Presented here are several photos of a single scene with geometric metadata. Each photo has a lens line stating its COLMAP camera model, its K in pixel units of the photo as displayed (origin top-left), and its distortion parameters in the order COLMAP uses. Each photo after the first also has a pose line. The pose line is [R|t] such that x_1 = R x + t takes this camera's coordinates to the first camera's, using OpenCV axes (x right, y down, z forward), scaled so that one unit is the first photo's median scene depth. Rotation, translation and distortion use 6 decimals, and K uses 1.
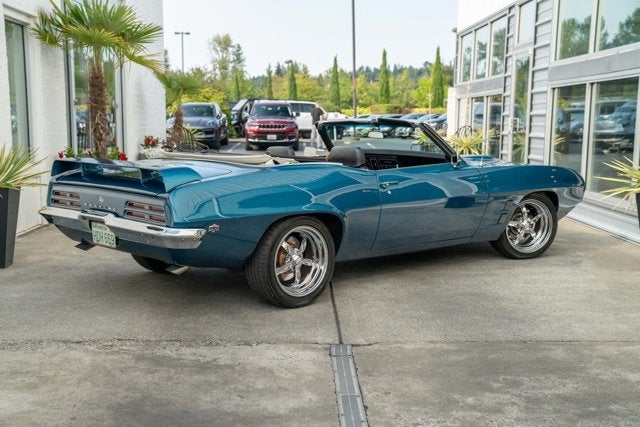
lens RADIAL K [[778.3, 0, 315.9], [0, 778.3, 214.4], [0, 0, 1]] dist [0.200190, 0.000000]
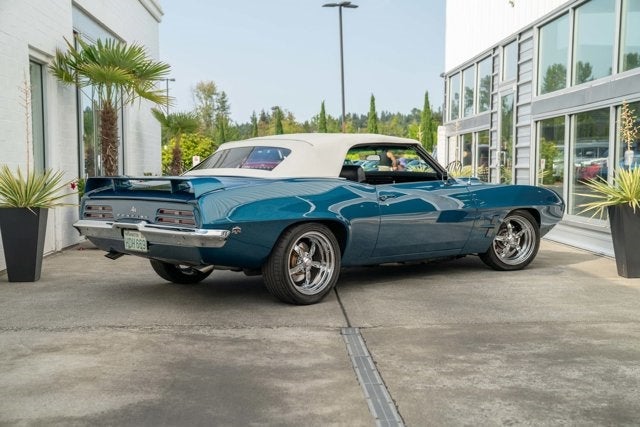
lens RADIAL K [[778.3, 0, 323.7], [0, 778.3, 213.4], [0, 0, 1]] dist [0.200190, 0.000000]
pose [[0.999760, -0.008756, 0.020069, -0.022443], [0.009806, 0.998556, -0.052824, 0.047537], [-0.019577, 0.053008, 0.998402, -0.124634]]
